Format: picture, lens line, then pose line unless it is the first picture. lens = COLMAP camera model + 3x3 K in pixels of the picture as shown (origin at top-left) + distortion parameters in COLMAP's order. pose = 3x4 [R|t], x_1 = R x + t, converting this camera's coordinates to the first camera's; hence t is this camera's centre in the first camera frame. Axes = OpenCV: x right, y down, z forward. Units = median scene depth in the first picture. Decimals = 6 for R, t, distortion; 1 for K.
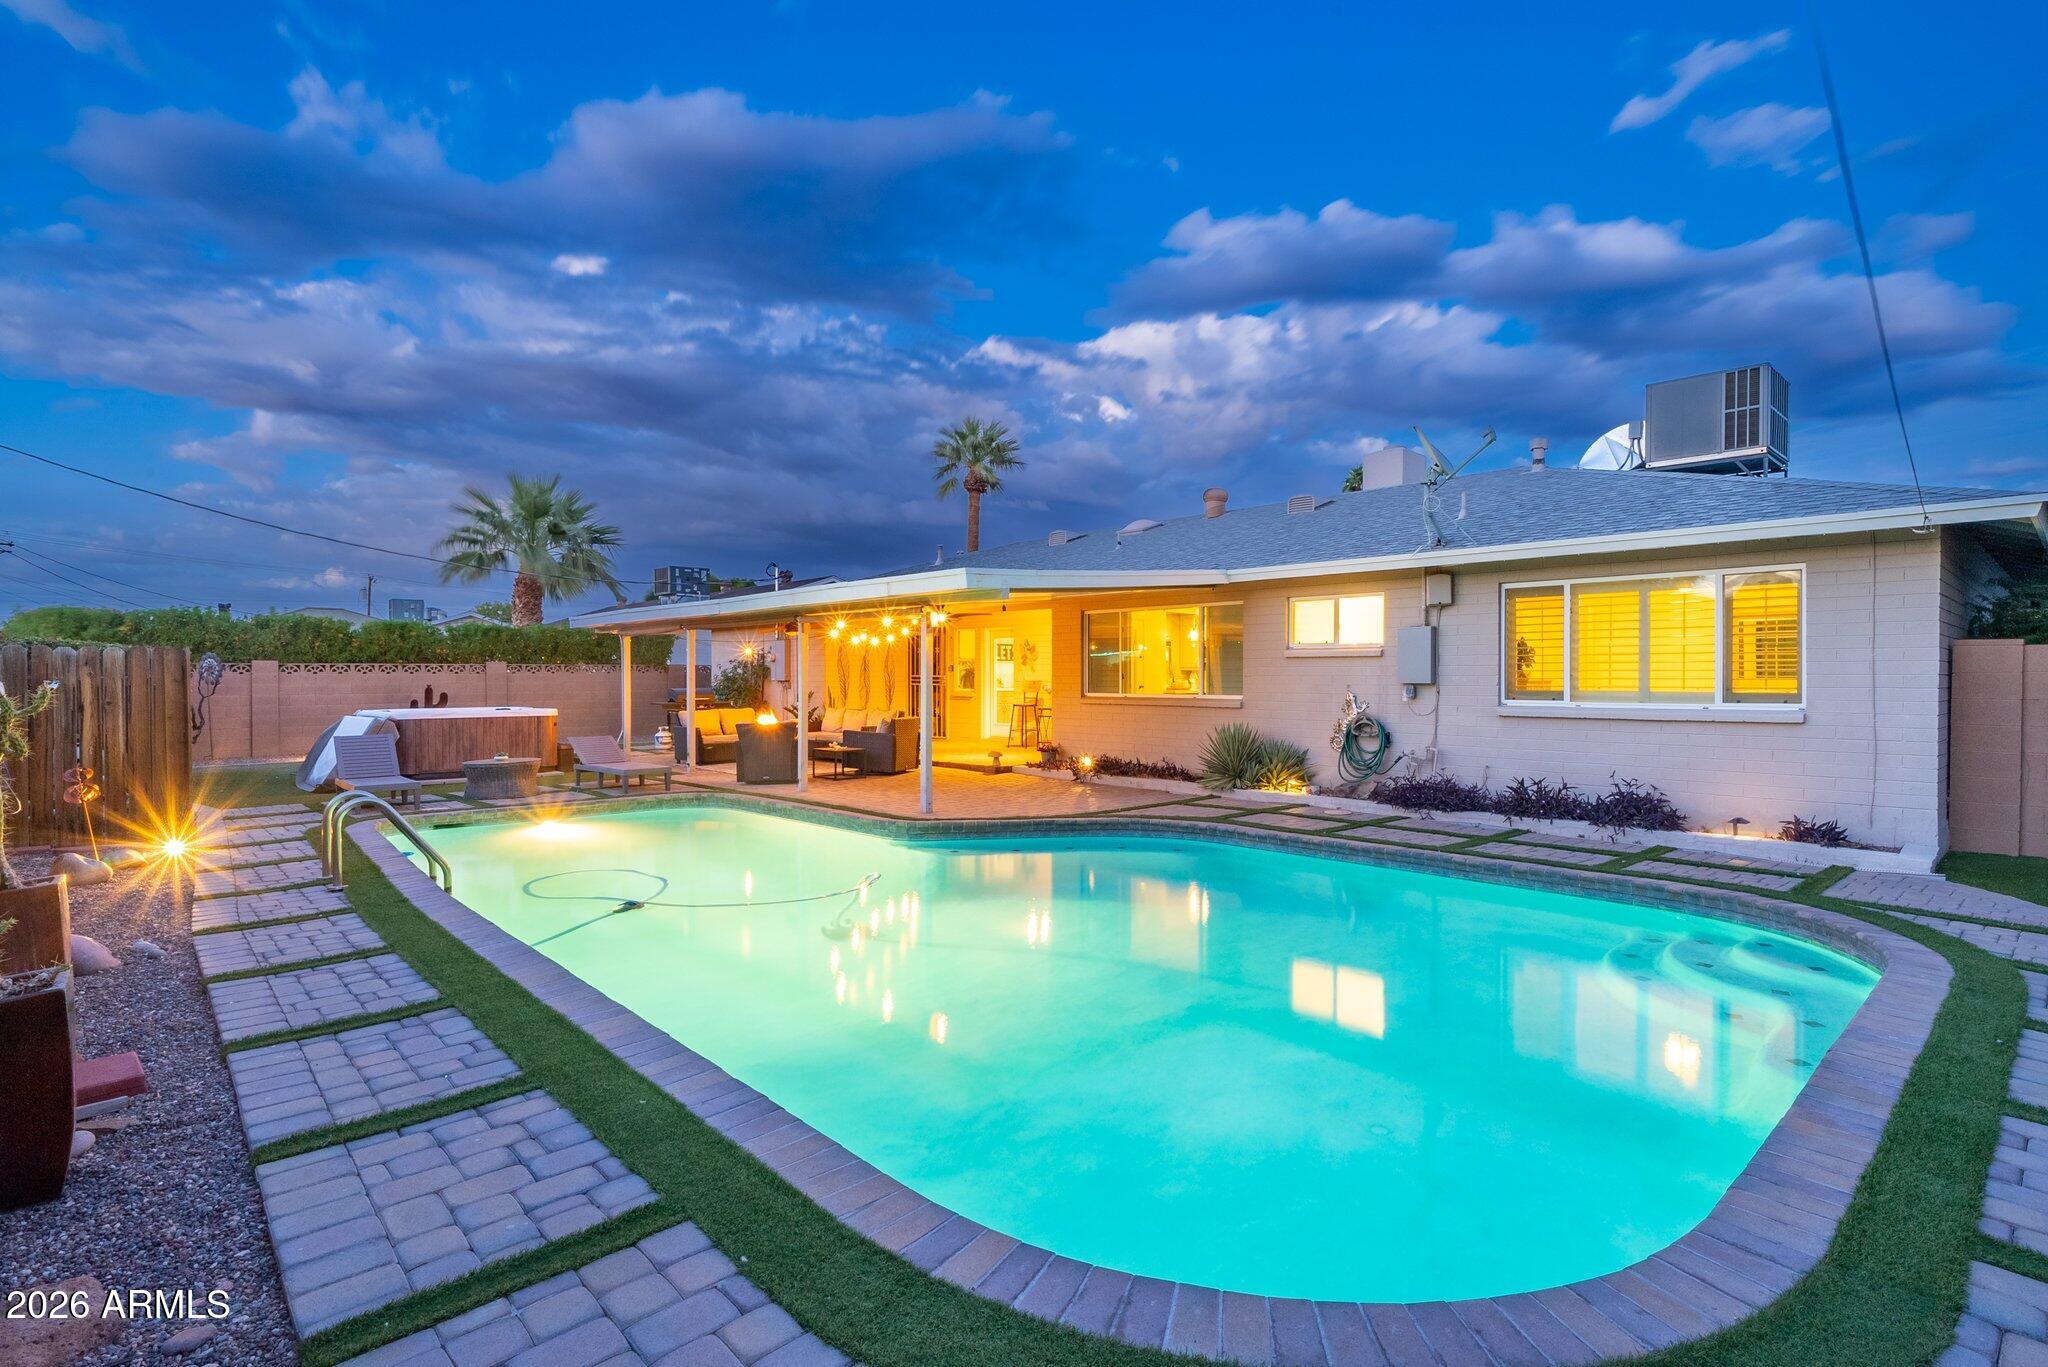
lens RADIAL K [[994.9, 0, 1027.4], [0, 994.9, 680.2], [0, 0, 1]] dist [0.000211, 0.000375]
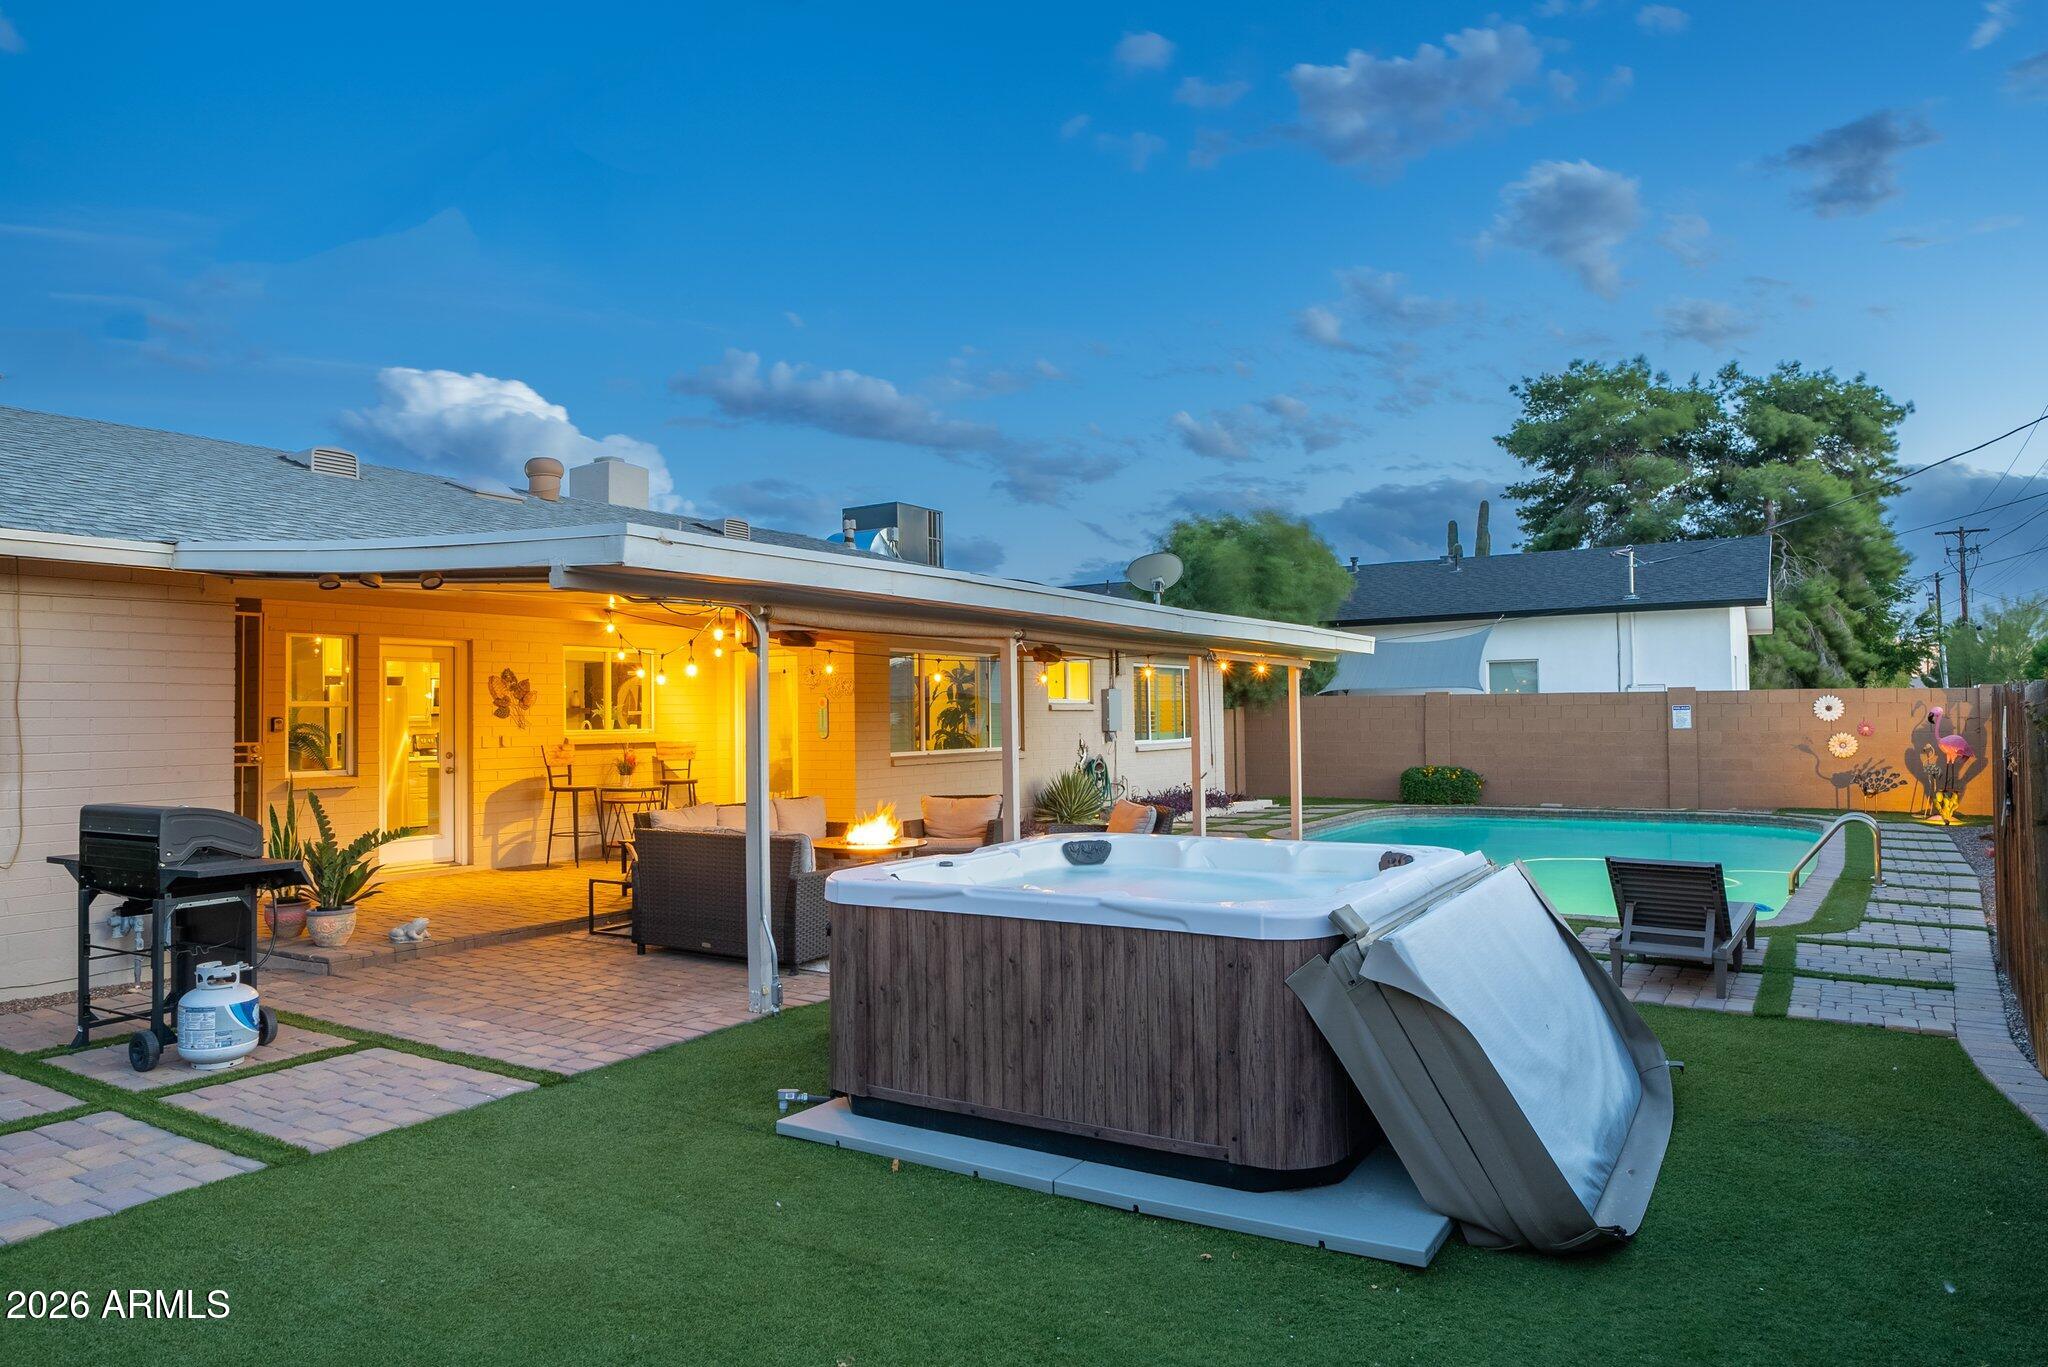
lens RADIAL K [[1313.1, 0, 1022.0], [0, 1313.1, 683.5], [0, 0, 1]] dist [-0.001136, 0.002191]
pose [[-0.267070, 0.027735, 0.963278, -0.729269], [0.014480, 0.999588, -0.024766, -0.010314], [-0.963568, 0.007334, -0.267362, 0.897500]]
